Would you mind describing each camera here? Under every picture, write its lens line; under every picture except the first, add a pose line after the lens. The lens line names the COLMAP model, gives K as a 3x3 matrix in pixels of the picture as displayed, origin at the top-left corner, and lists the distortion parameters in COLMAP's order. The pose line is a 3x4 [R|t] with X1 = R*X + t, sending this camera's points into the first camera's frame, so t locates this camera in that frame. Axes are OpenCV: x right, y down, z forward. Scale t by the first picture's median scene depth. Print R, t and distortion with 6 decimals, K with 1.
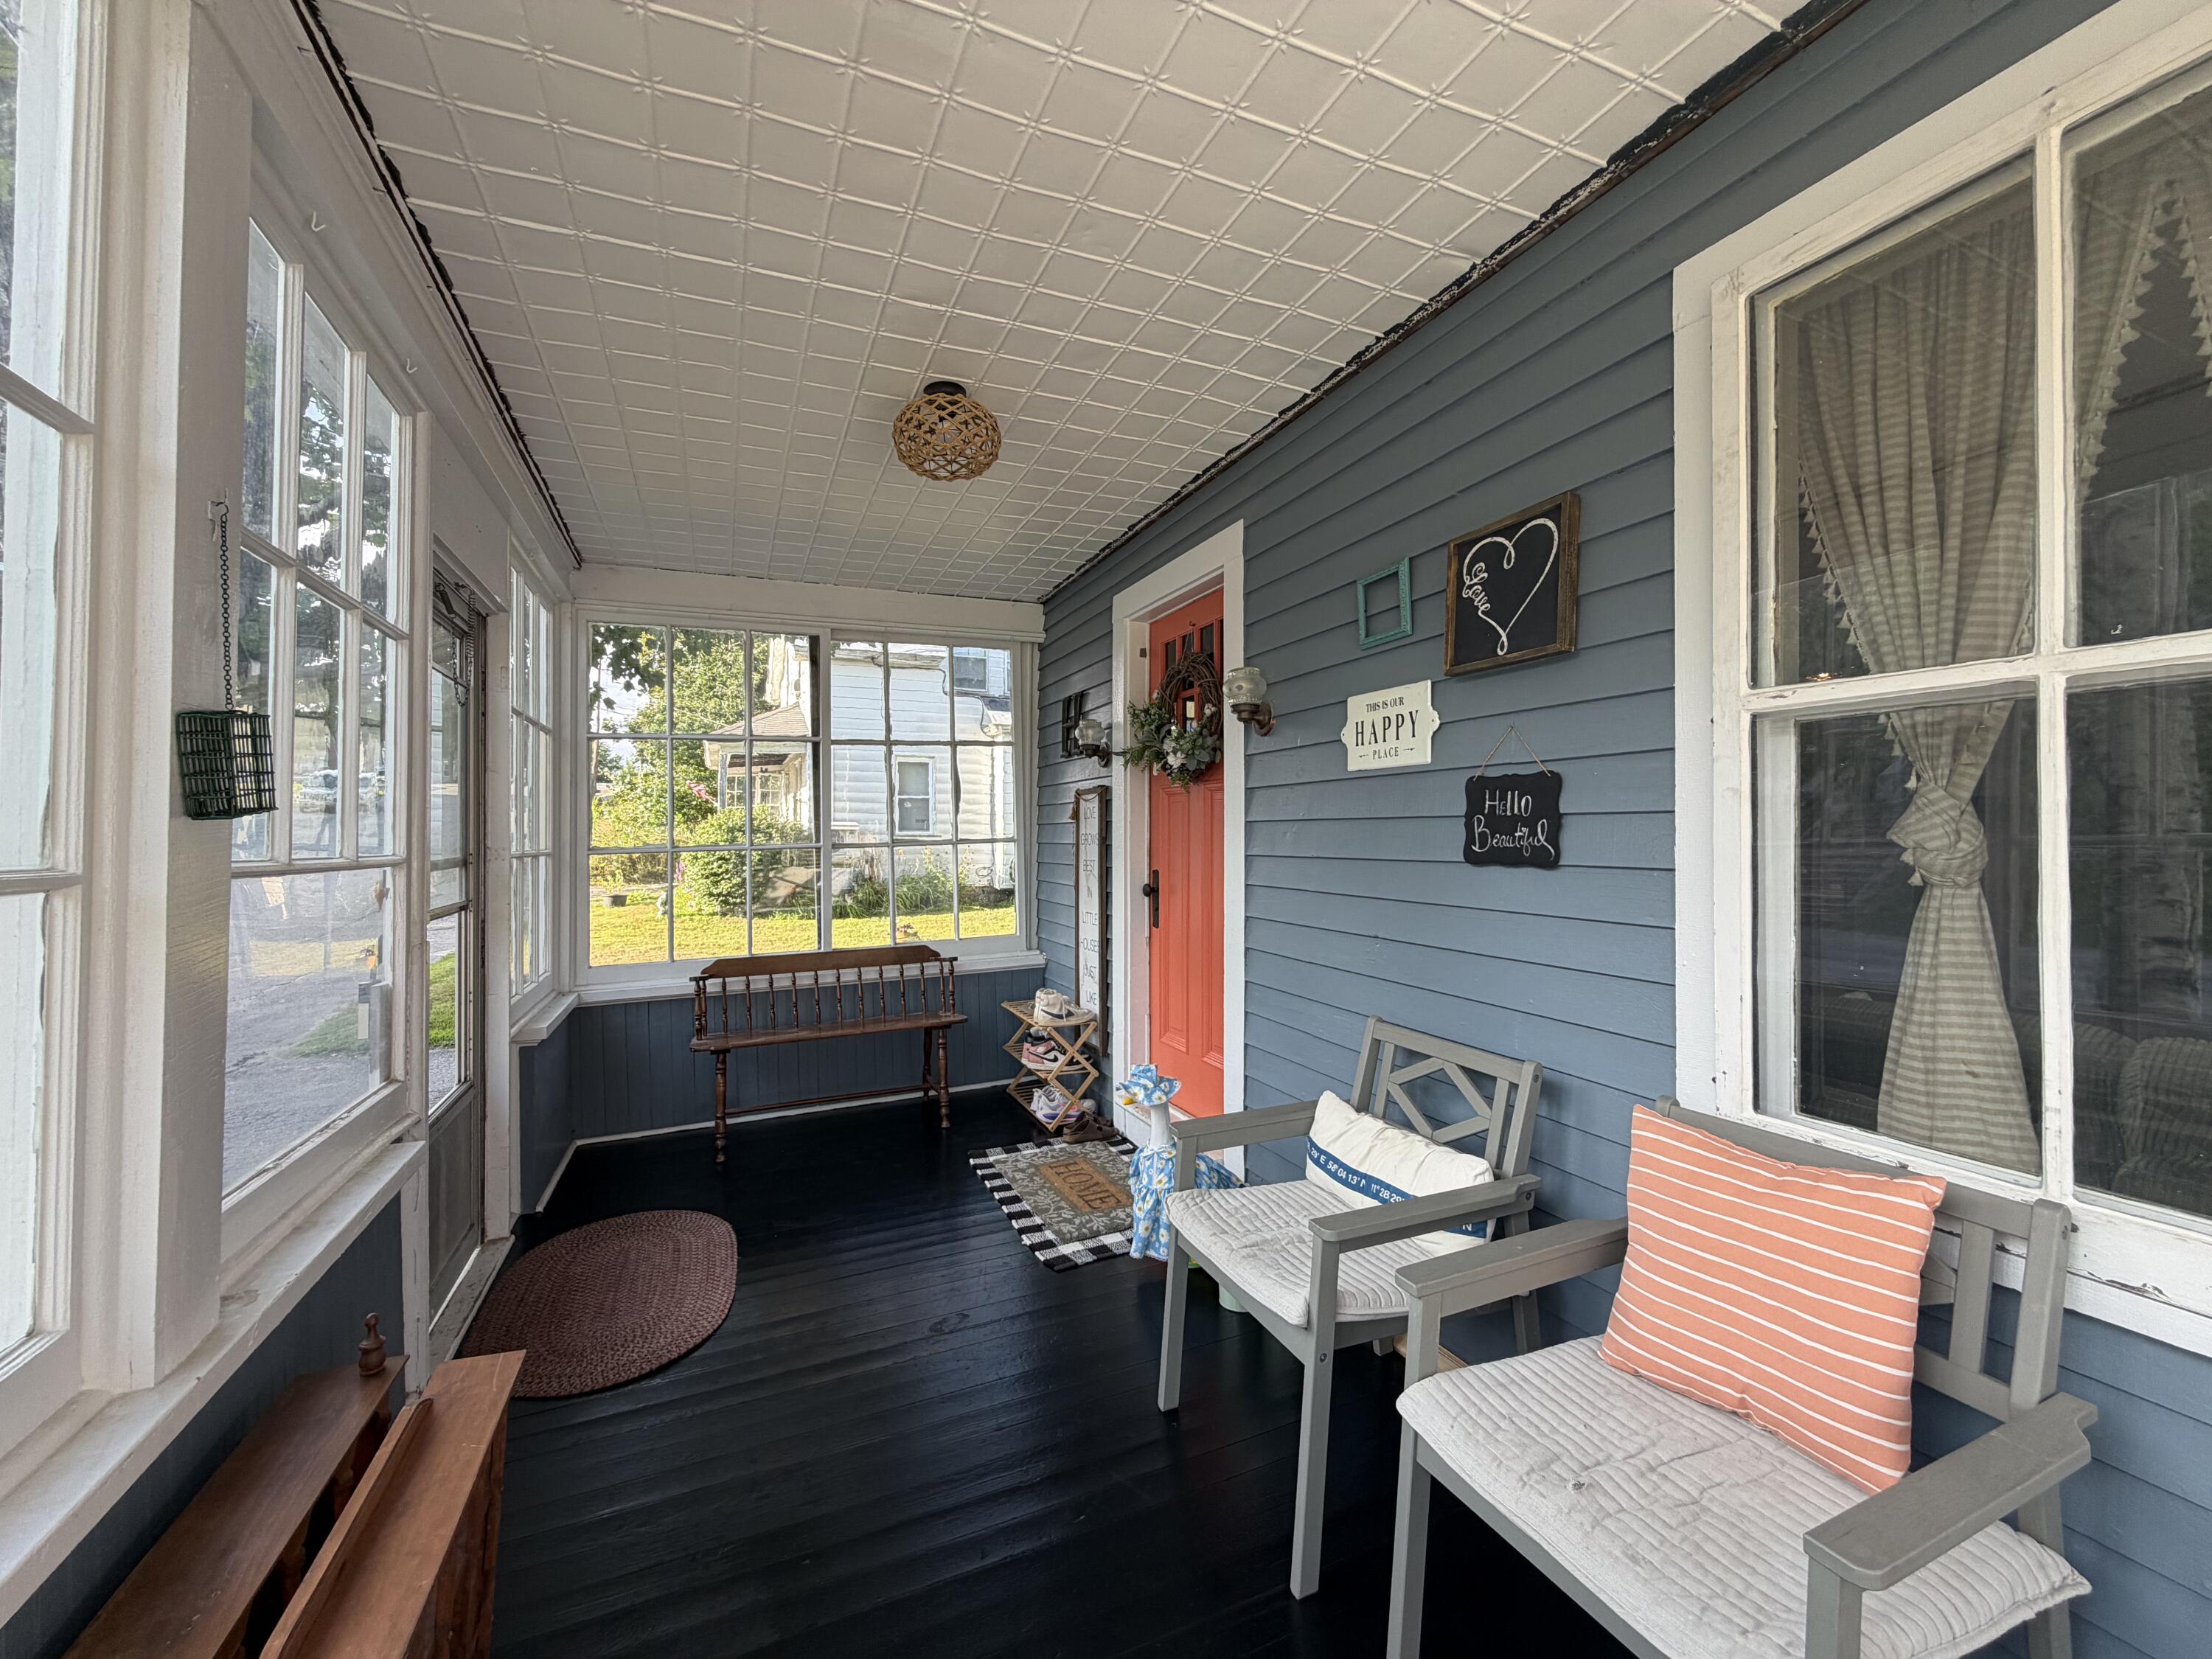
lens RADIAL K [[883.5, 0, 1102.6], [0, 883.5, 824.9], [0, 0, 1]] dist [0.001816, -0.000119]
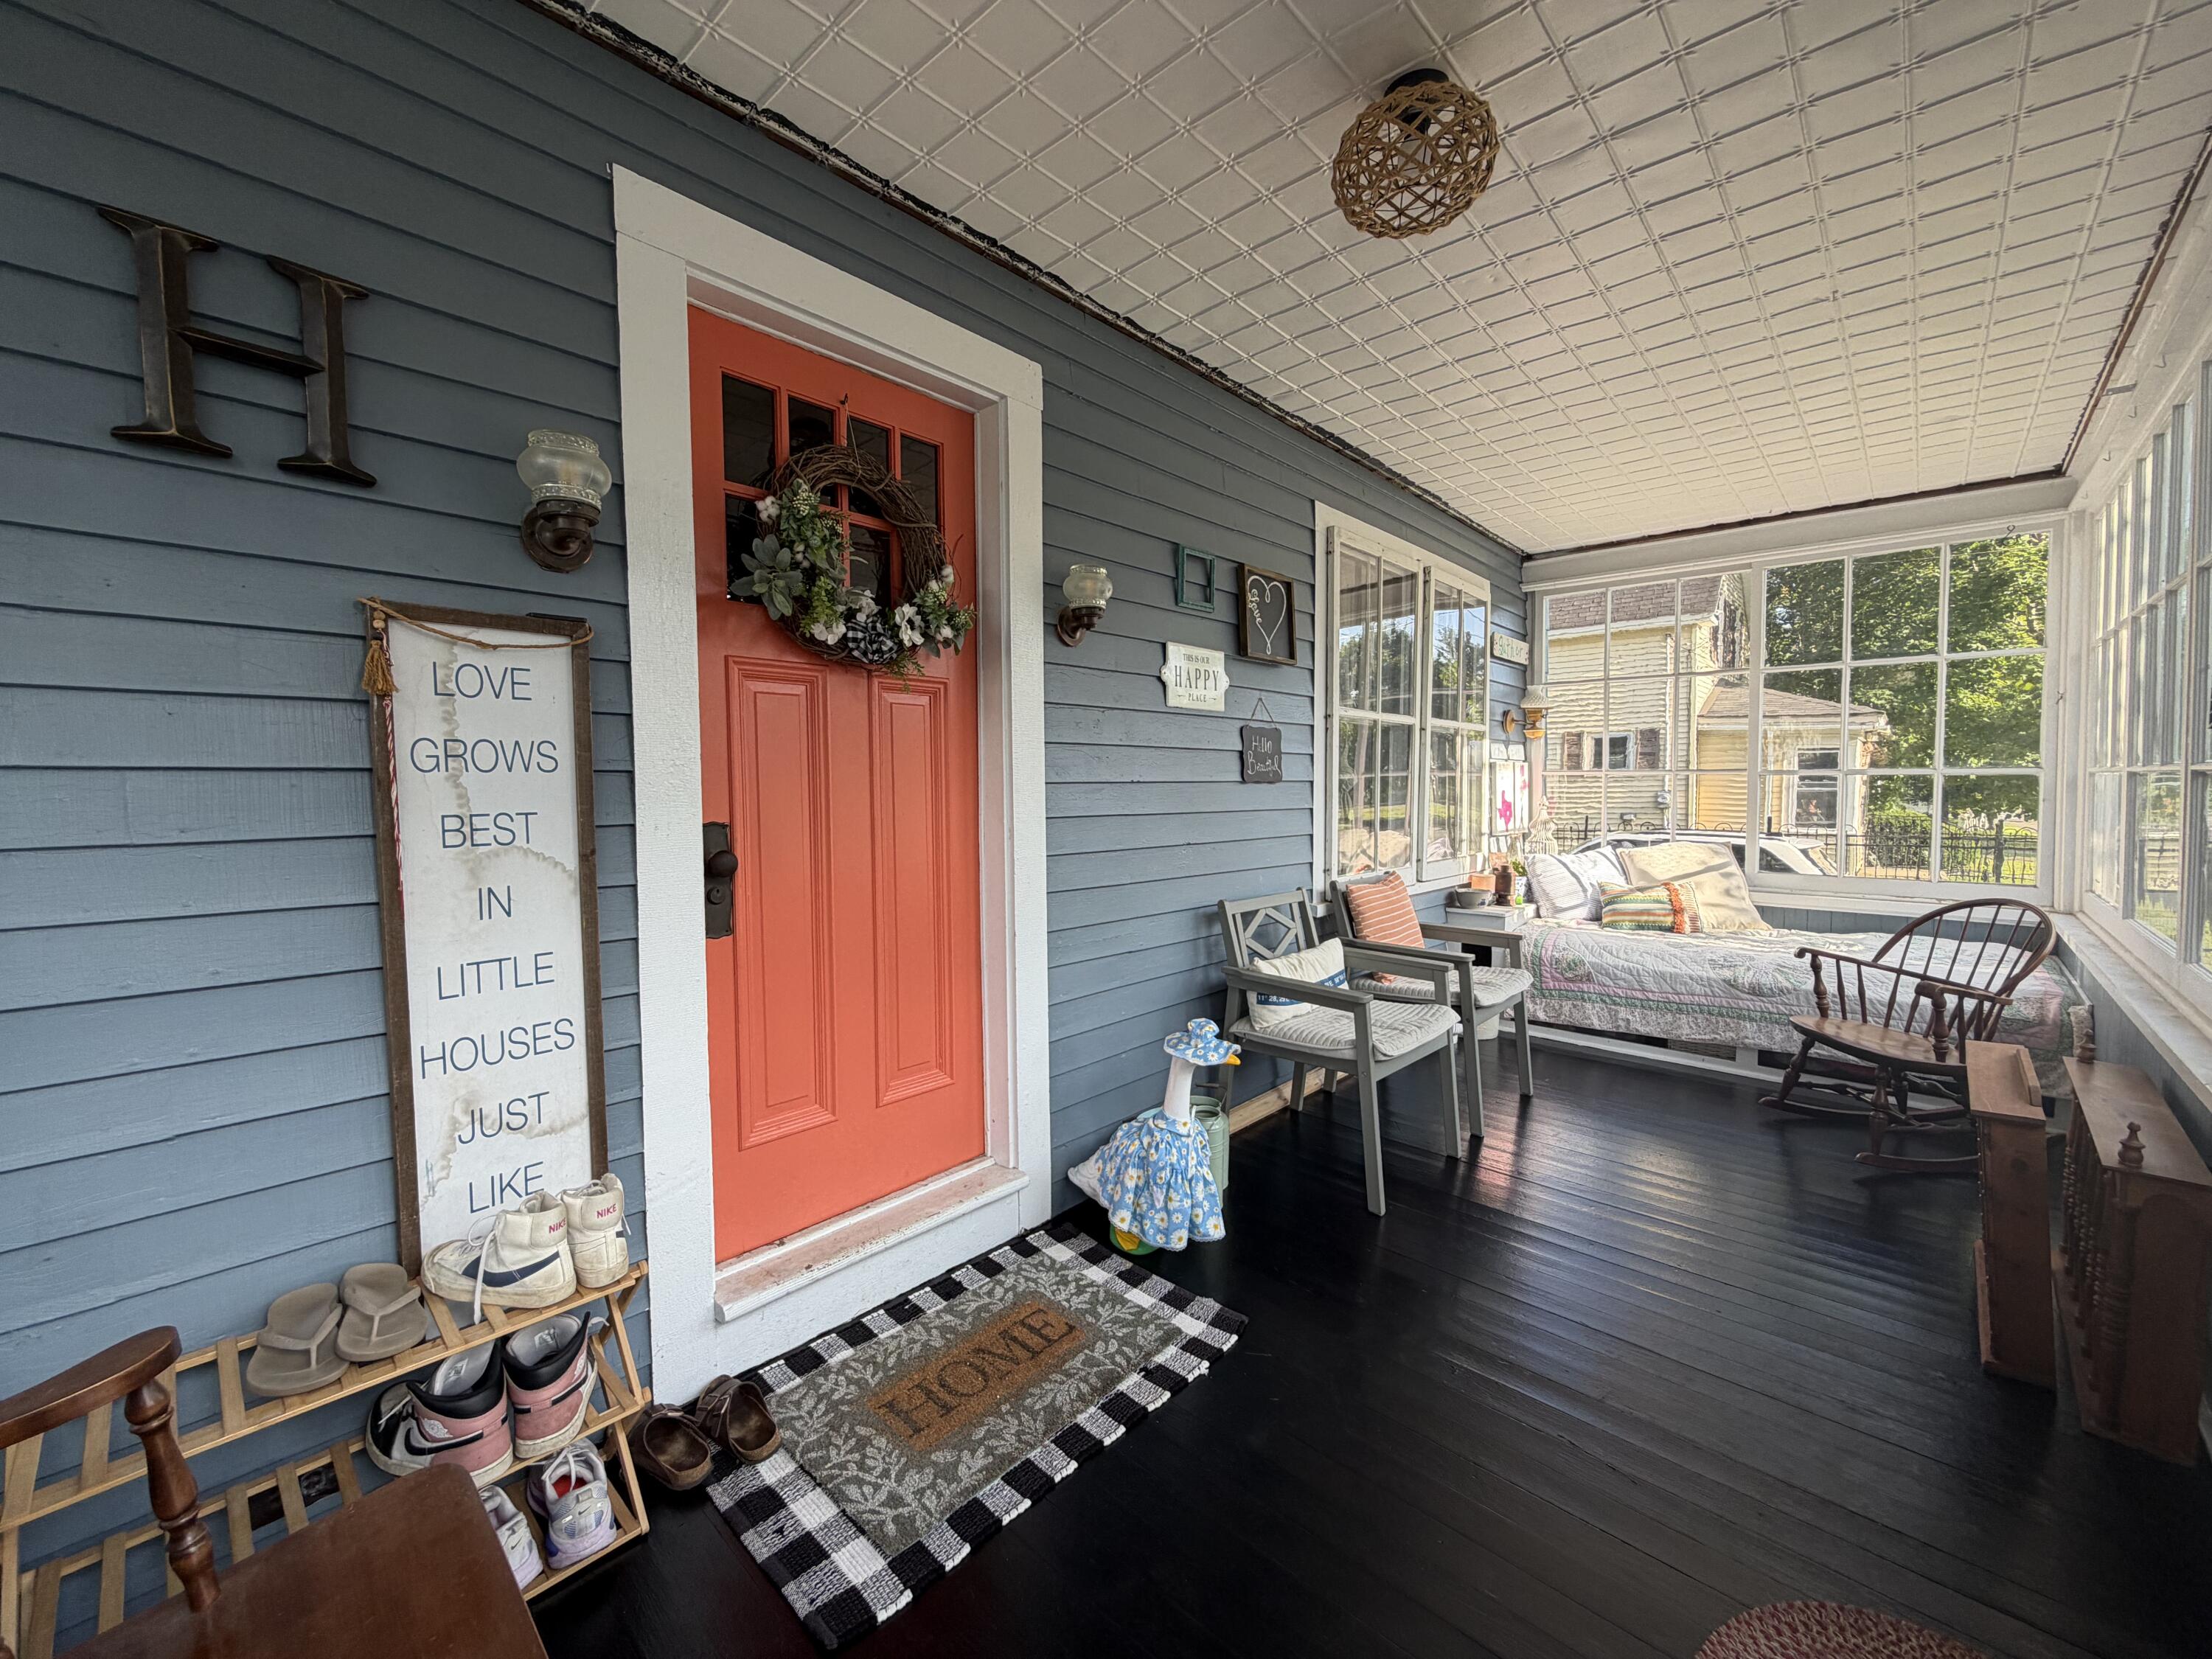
lens RADIAL K [[883.5, 0, 1097.4], [0, 883.5, 829.3], [0, 0, 1]] dist [0.001816, -0.000119]
pose [[-0.396311, -0.041629, 0.917172, -0.742915], [-0.001785, 0.999005, 0.044572, 0.047527], [-0.918115, 0.016028, -0.395991, 1.534097]]
